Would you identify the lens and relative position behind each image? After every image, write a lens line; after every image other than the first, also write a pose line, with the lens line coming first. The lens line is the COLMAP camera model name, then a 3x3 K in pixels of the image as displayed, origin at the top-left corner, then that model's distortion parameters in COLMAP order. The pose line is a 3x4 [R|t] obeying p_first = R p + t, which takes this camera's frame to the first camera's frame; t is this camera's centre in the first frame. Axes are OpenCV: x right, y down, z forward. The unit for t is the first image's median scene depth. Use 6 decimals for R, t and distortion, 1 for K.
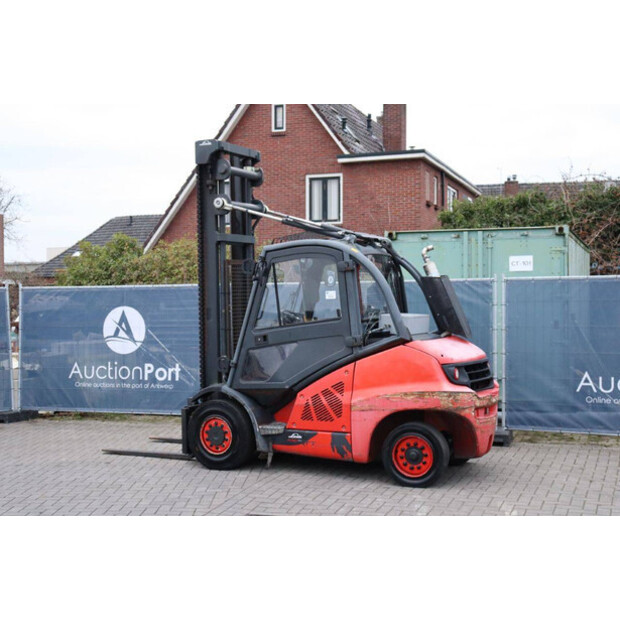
lens RADIAL K [[882.2, 0, 319.3], [0, 882.2, 309.6], [0, 0, 1]] dist [0.065200, 0.040760]
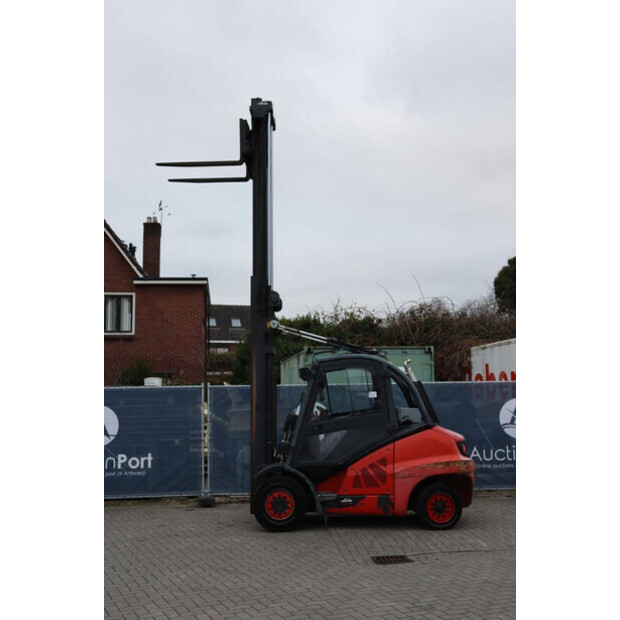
lens RADIAL K [[757.3, 0, 310.0], [0, 757.3, 310.0], [0, 0, 1]] dist [0.005464, 0.011130]
pose [[0.901893, 0.045736, 0.429531, -0.520573], [0.009819, 0.991951, -0.126238, 0.000898], [-0.431847, 0.118070, 0.894185, -0.035681]]
